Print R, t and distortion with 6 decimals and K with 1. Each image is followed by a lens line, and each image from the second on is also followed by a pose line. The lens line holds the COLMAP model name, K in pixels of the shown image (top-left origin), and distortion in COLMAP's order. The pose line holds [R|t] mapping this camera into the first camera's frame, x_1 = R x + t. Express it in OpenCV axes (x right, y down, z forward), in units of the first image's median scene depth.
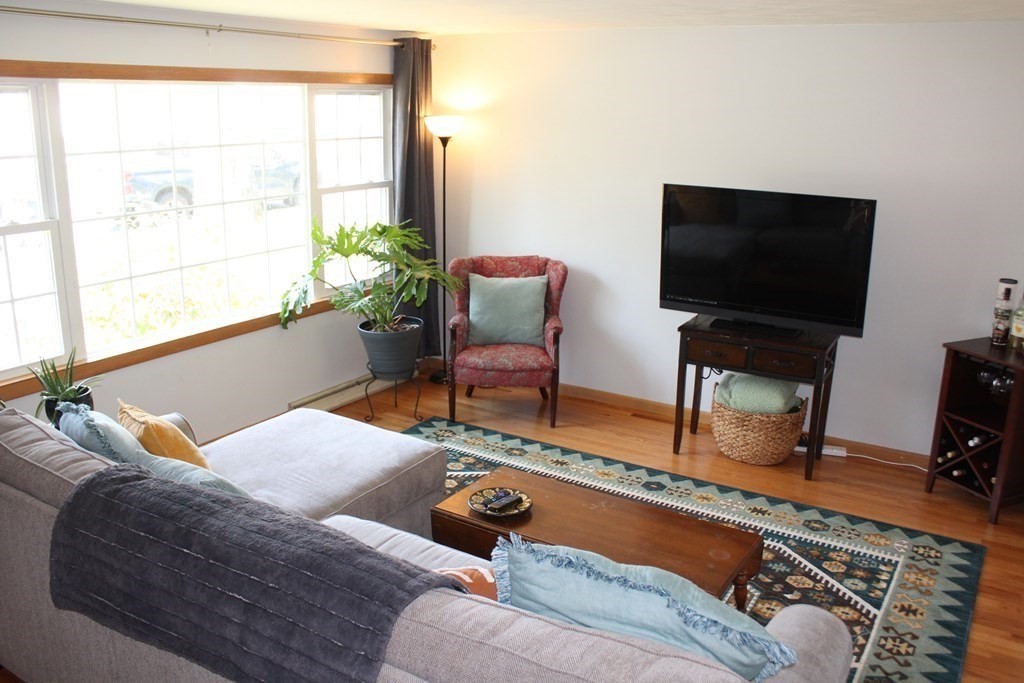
lens RADIAL K [[893.1, 0, 486.2], [0, 893.1, 350.3], [0, 0, 1]] dist [-0.156483, 0.150346]
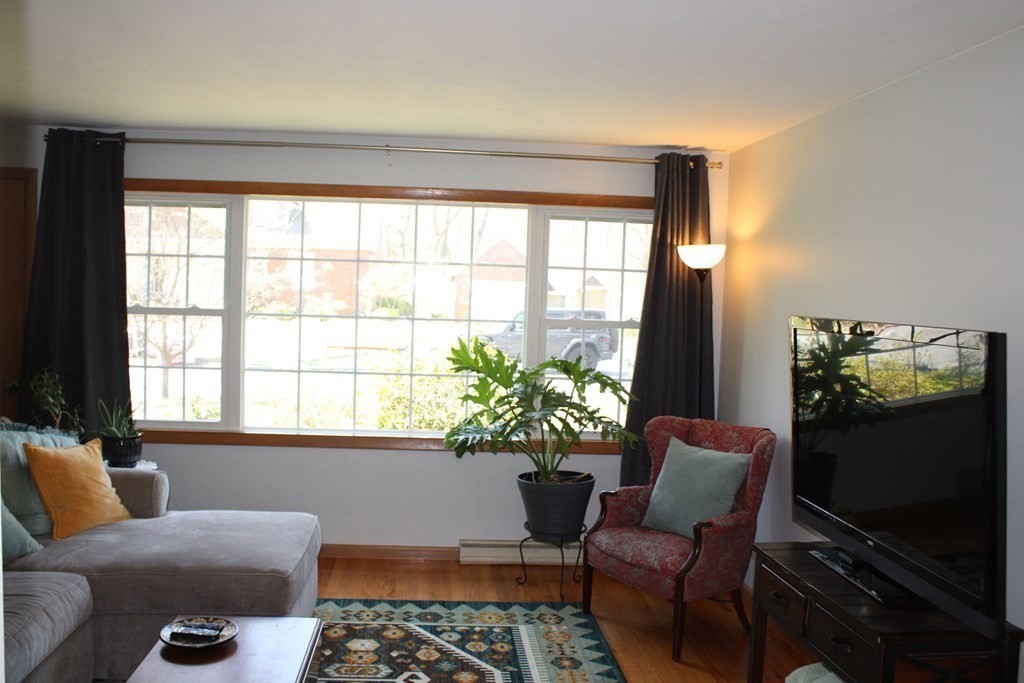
lens RADIAL K [[893.1, 0, 486.2], [0, 893.1, 350.3], [0, 0, 1]] dist [-0.156483, 0.150346]
pose [[0.595931, 0.067672, -0.800179, 0.579953], [-0.244410, 0.964454, -0.100458, -0.049155], [0.764938, 0.255438, 0.591288, 0.466394]]
